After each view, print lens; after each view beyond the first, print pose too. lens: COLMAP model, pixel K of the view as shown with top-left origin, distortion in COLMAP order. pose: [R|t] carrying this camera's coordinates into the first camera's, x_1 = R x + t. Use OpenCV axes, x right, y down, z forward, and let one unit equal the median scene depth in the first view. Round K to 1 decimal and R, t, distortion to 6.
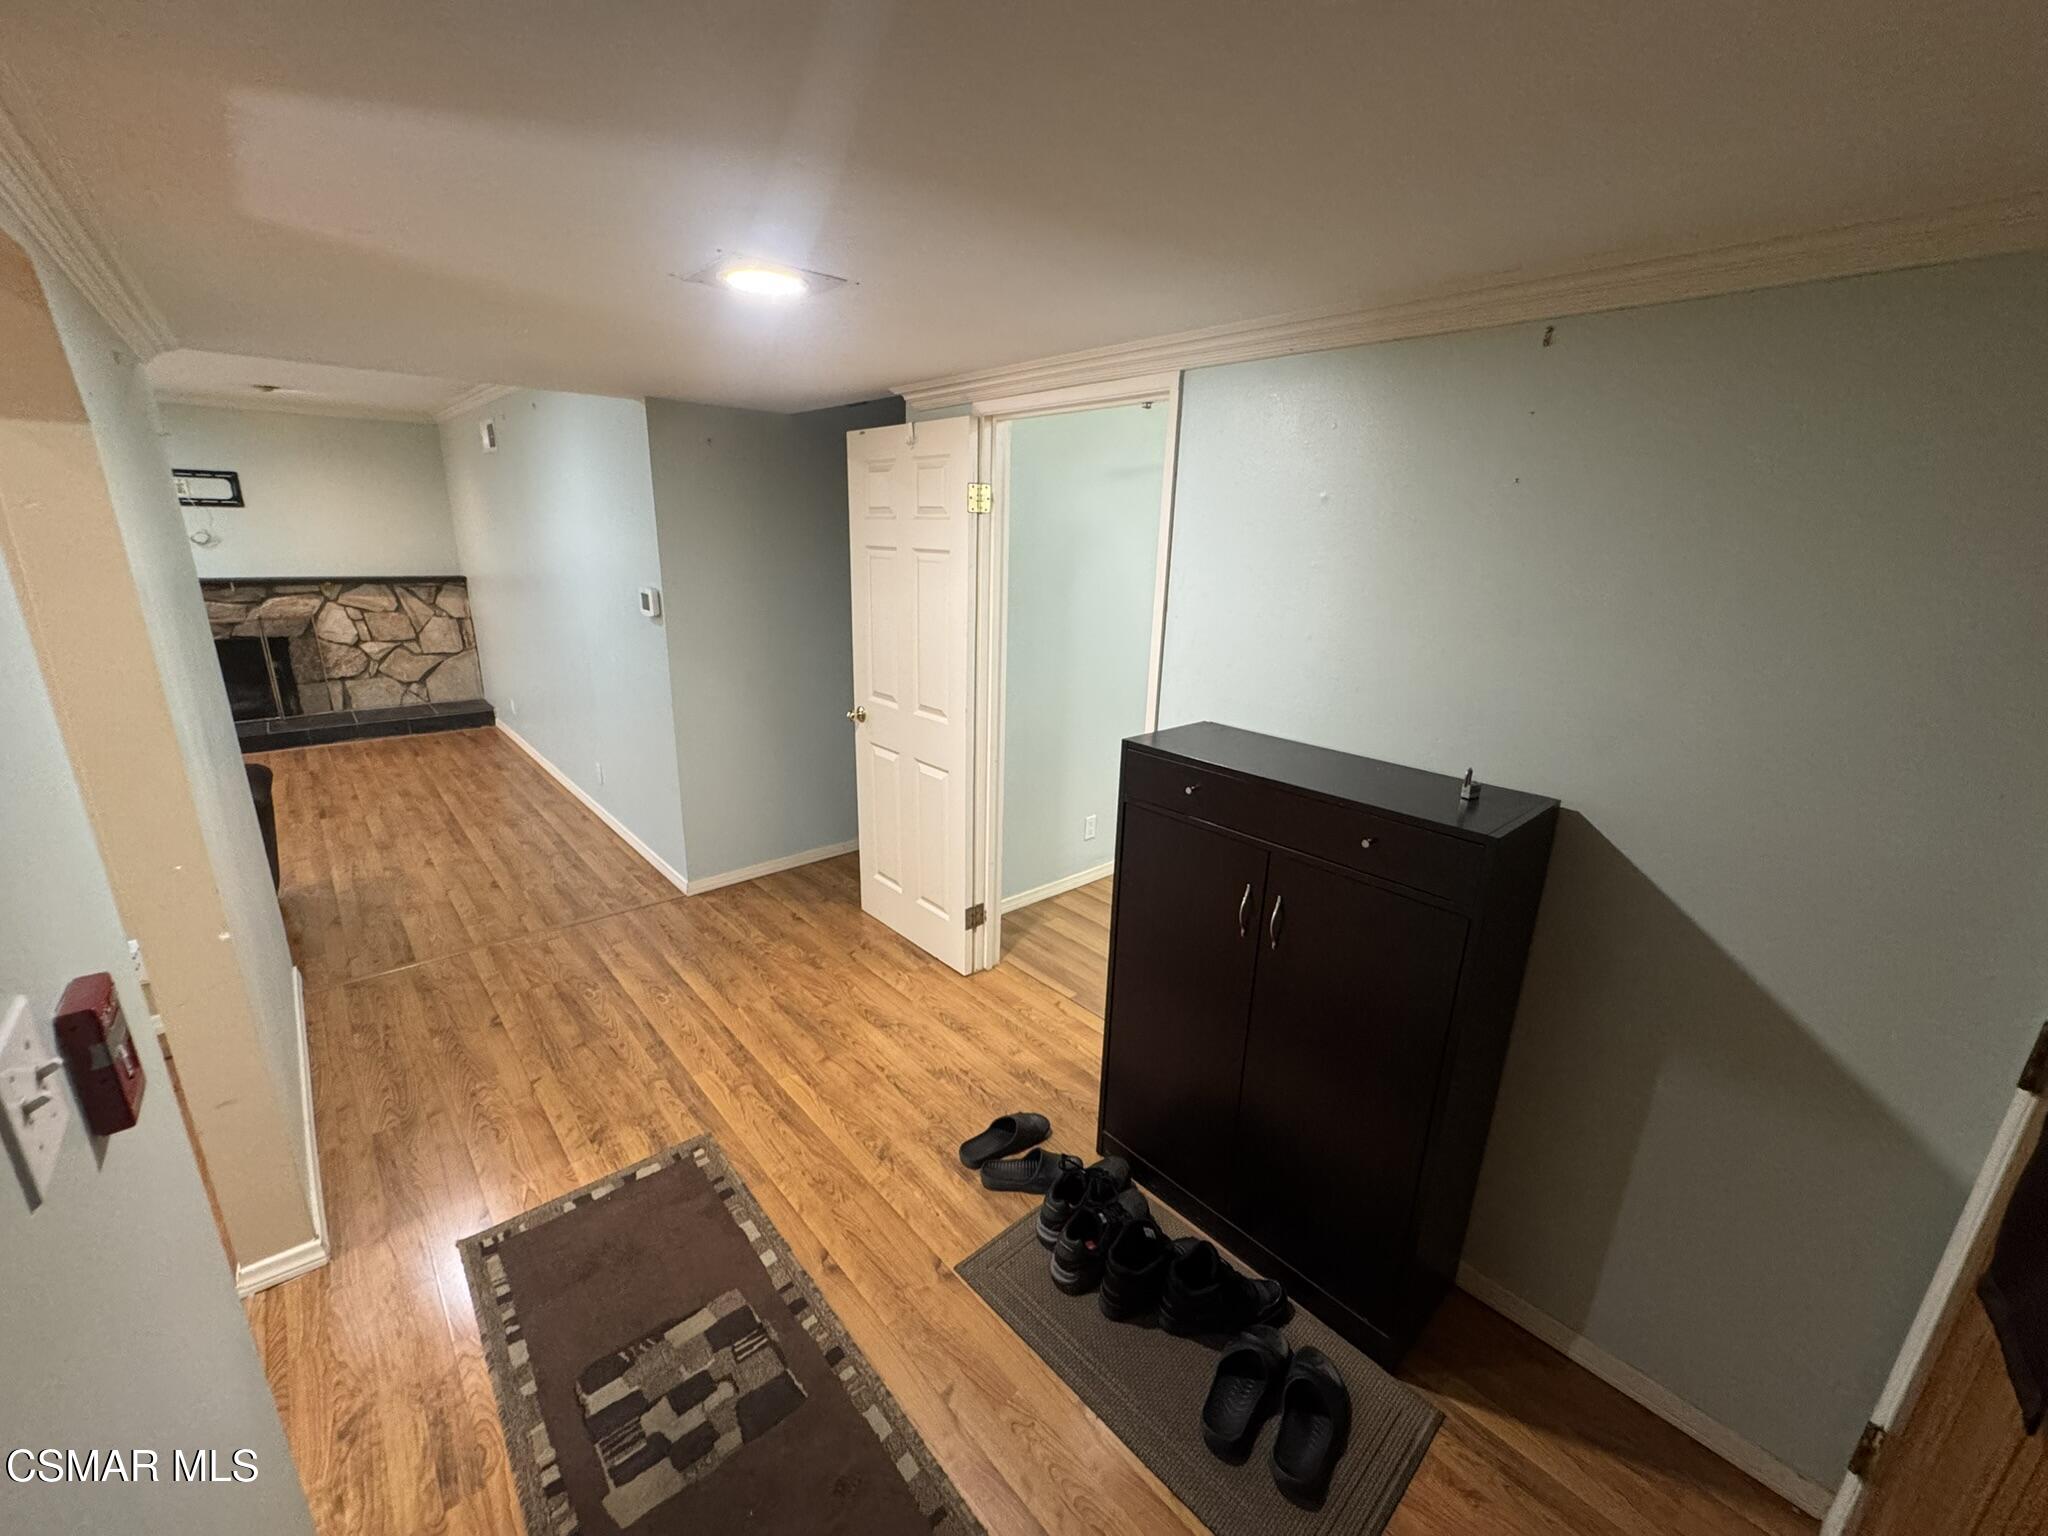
lens RADIAL K [[819.1, 0, 1018.0], [0, 819.1, 768.2], [0, 0, 1]] dist [-0.003064, -0.000207]
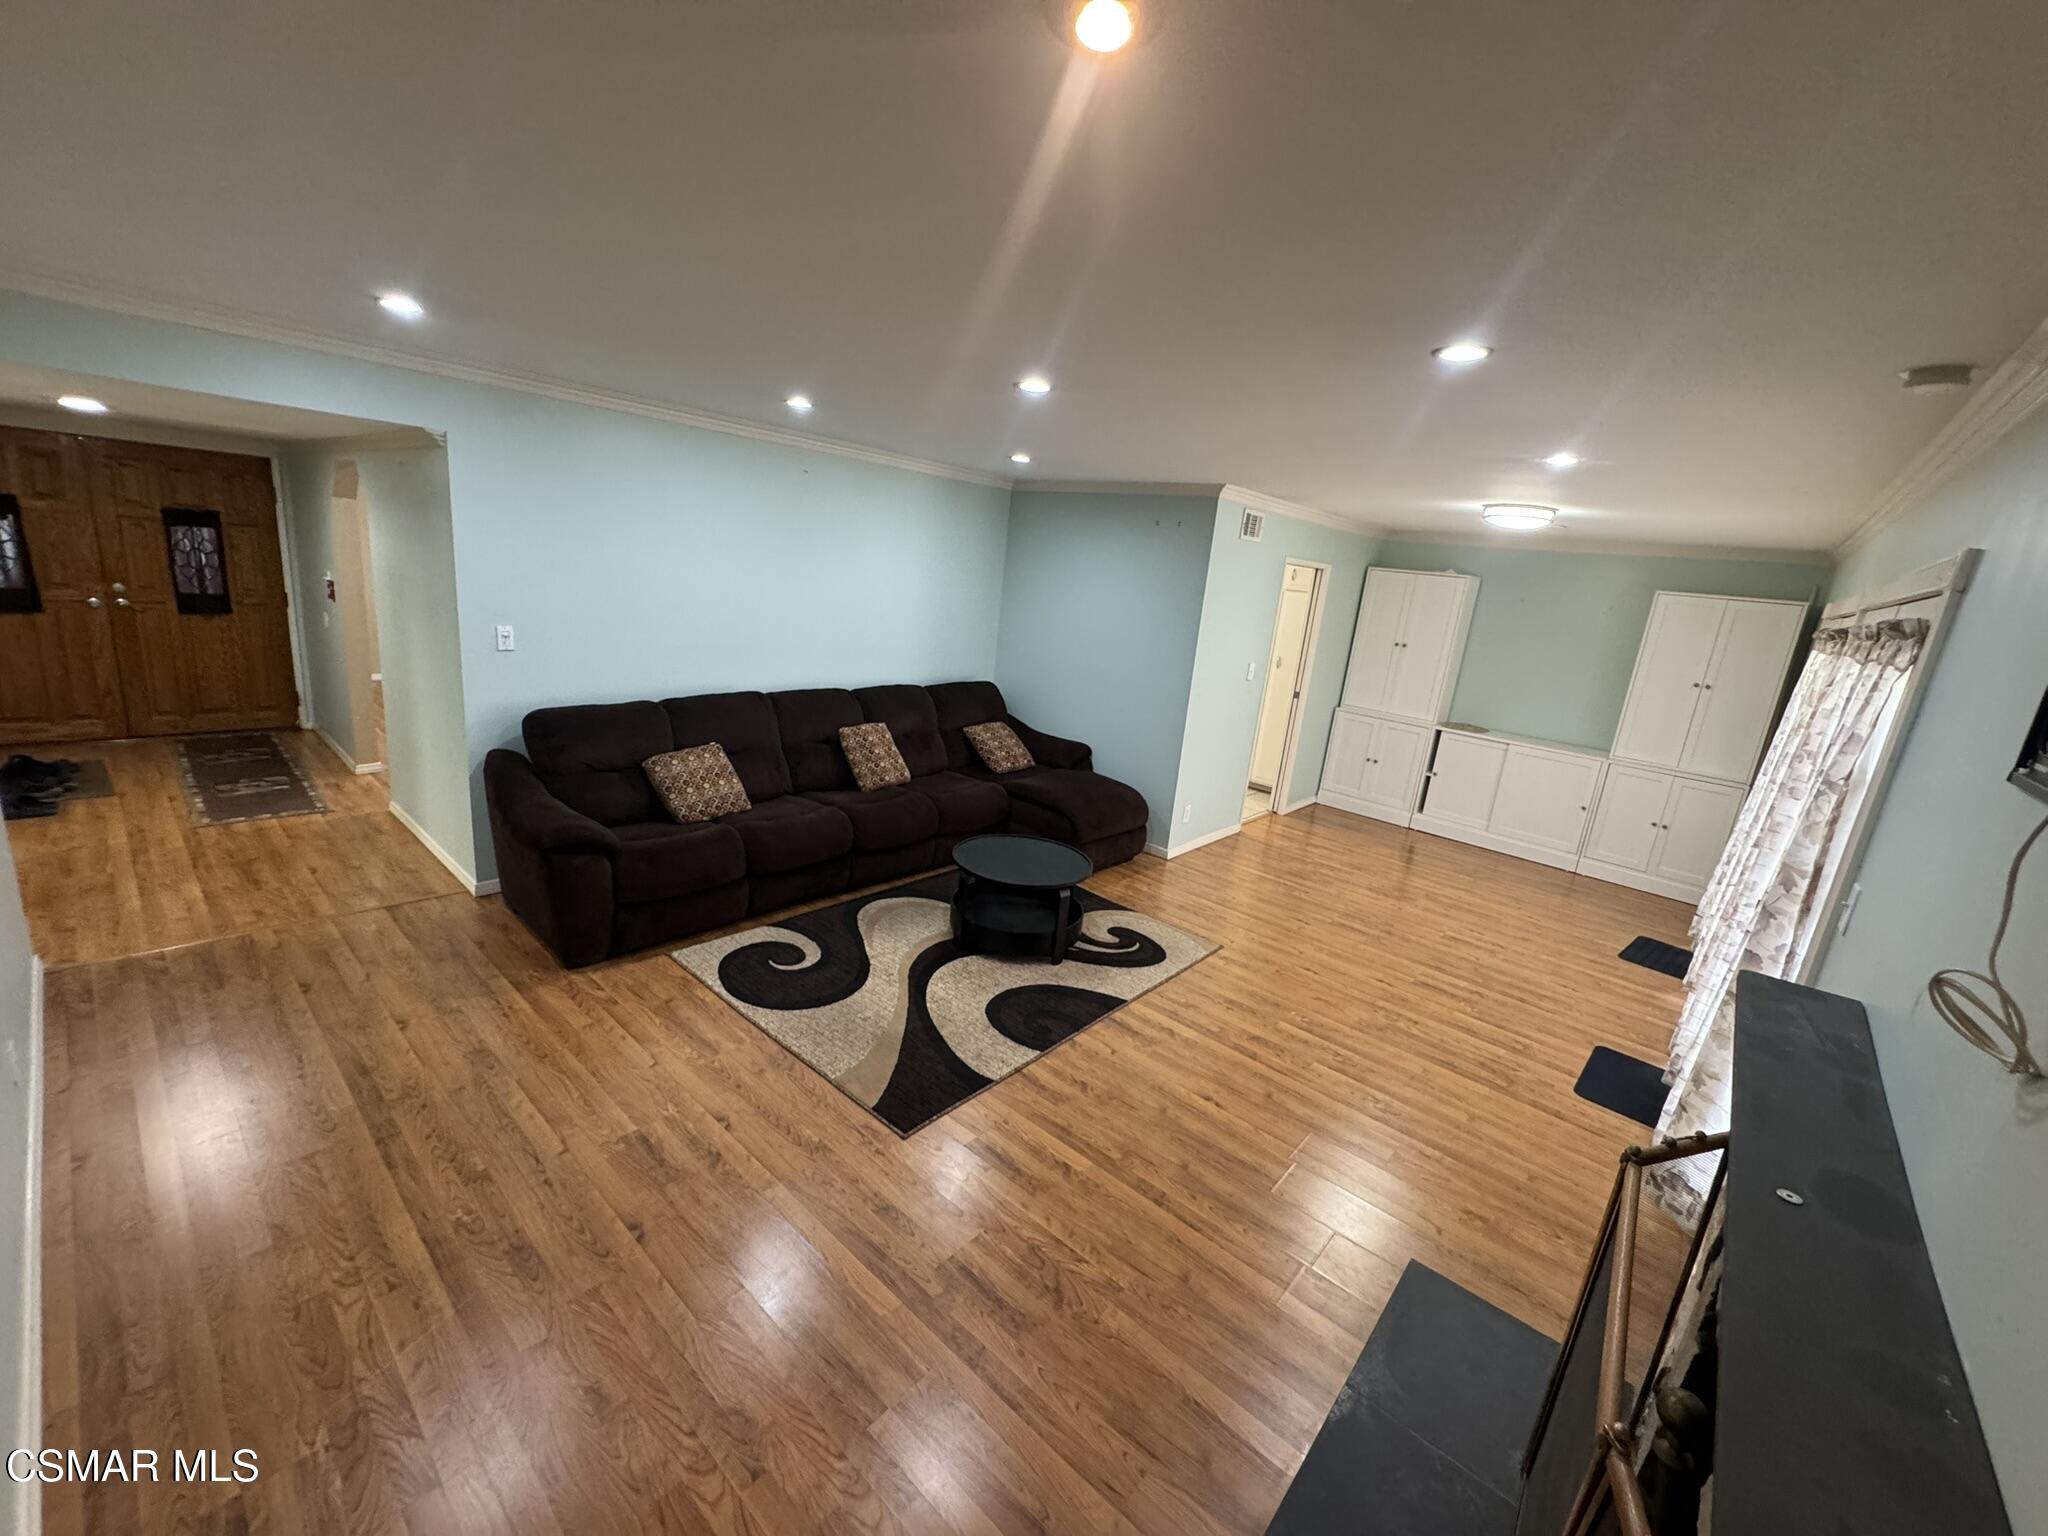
lens RADIAL K [[819.1, 0, 1025.4], [0, 819.1, 770.9], [0, 0, 1]] dist [-0.003064, -0.000207]
pose [[-0.984428, -0.092996, -0.149173, -1.524426], [-0.156262, 0.851645, 0.500283, -0.706570], [0.080518, 0.515803, -0.852915, 2.077018]]
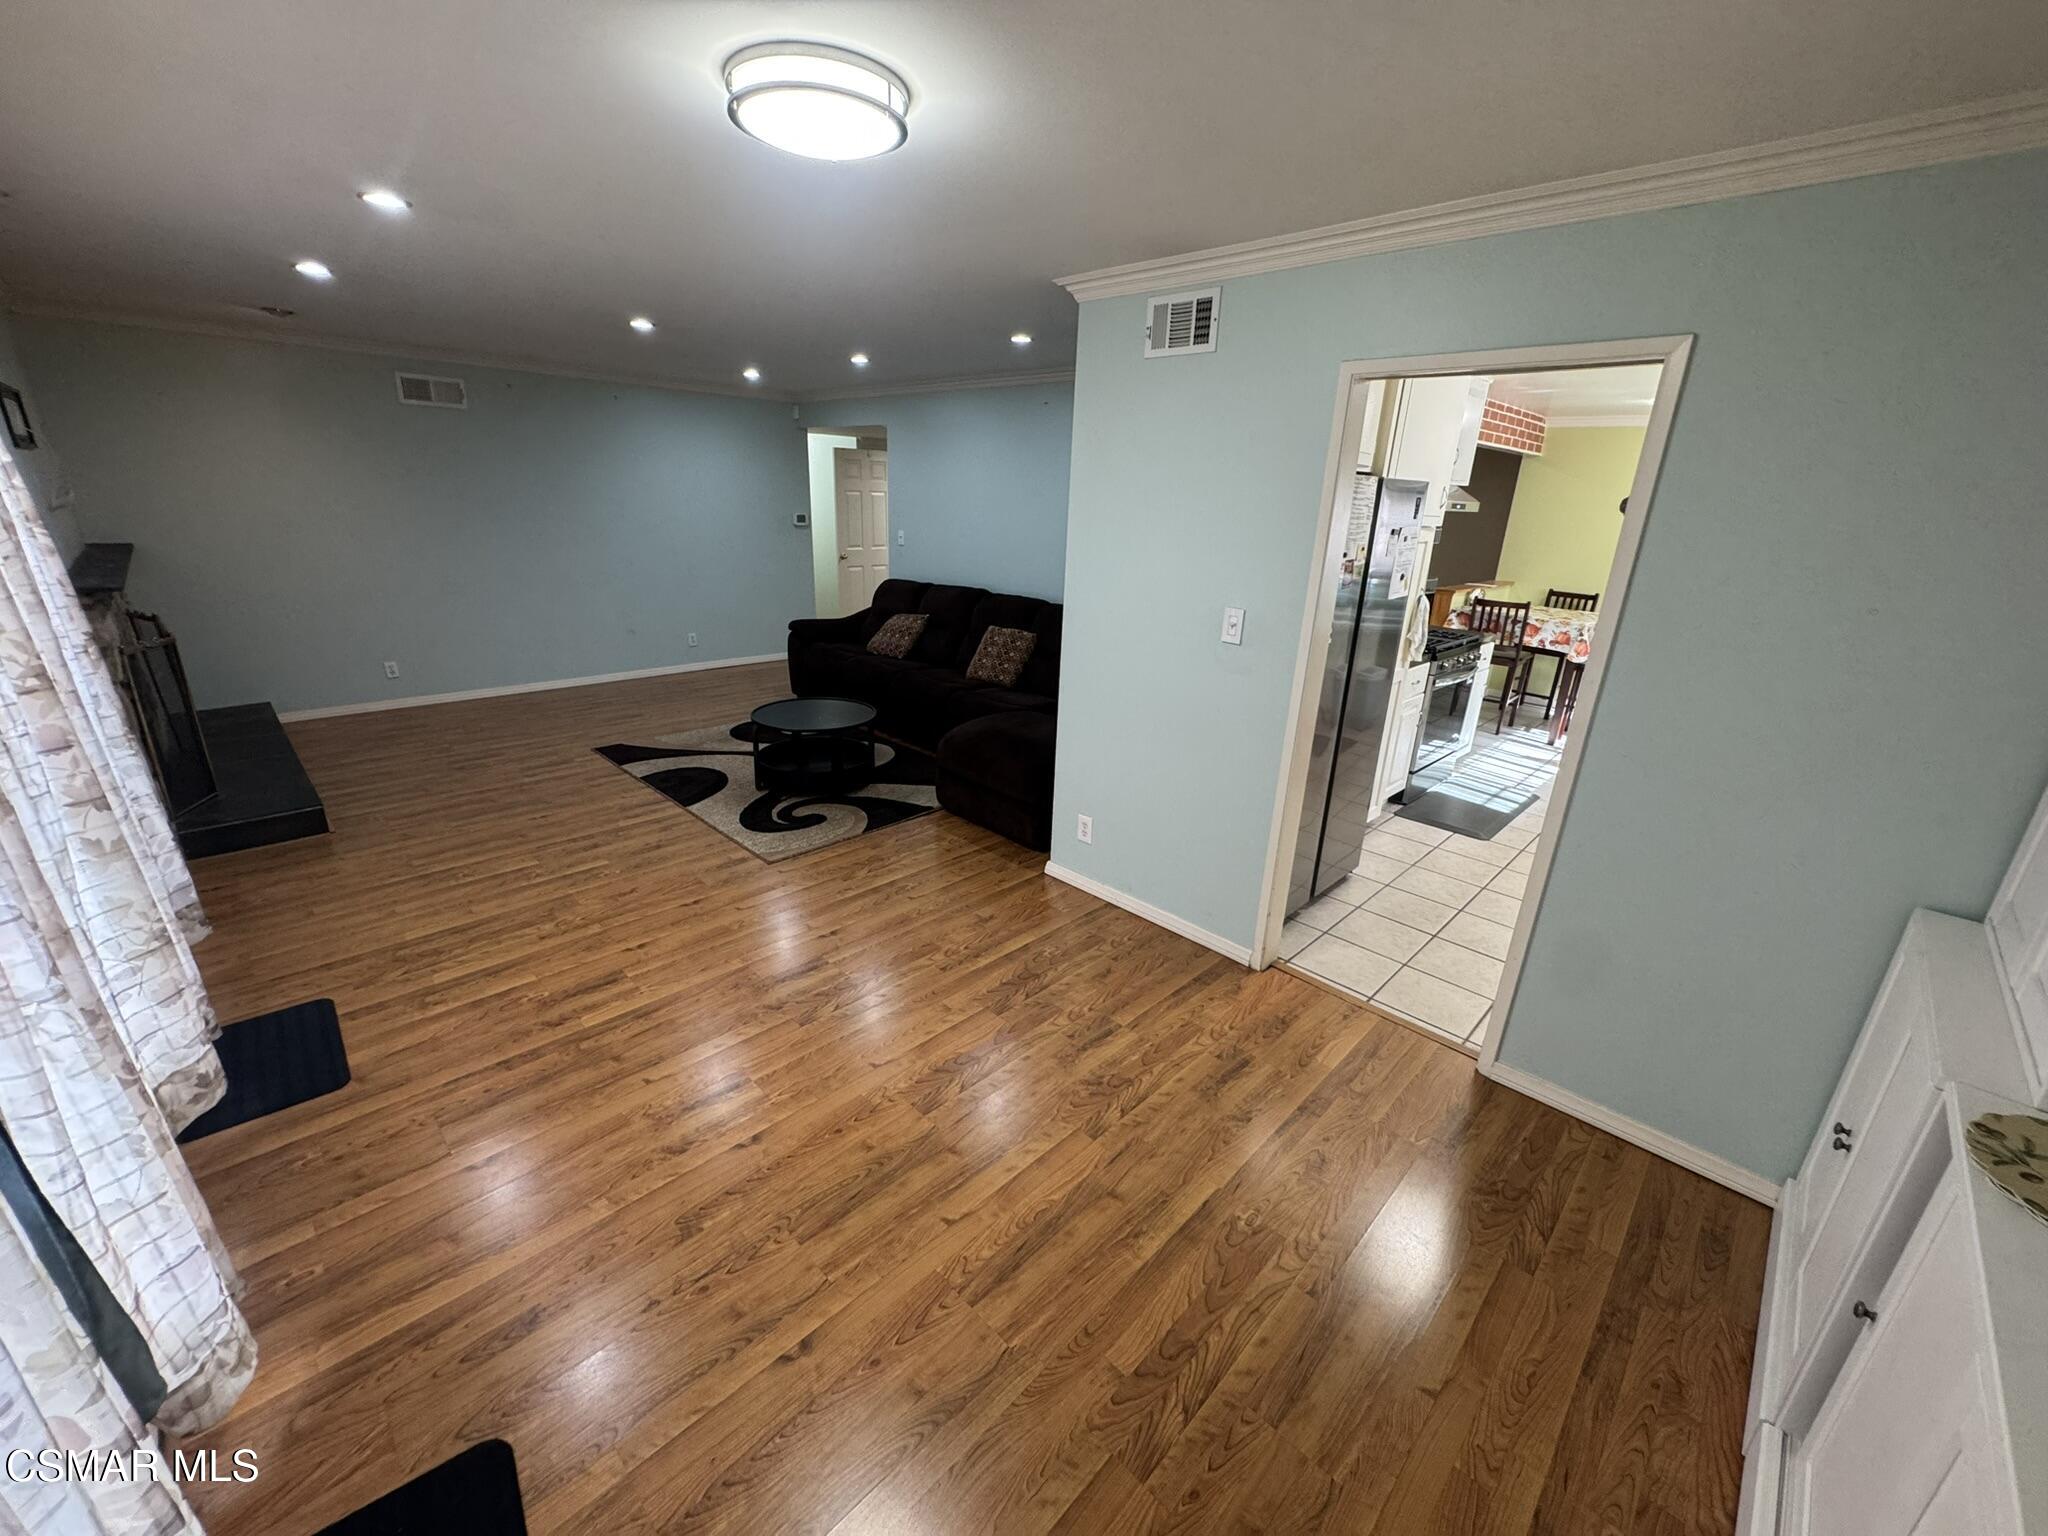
lens RADIAL K [[819.1, 0, 1019.0], [0, 819.1, 769.0], [0, 0, 1]] dist [-0.003064, -0.000207]
pose [[-0.057252, -0.352953, 0.933888, -3.236457], [0.242135, 0.902584, 0.355966, -0.271805], [-0.968552, 0.246507, 0.033787, 0.605817]]
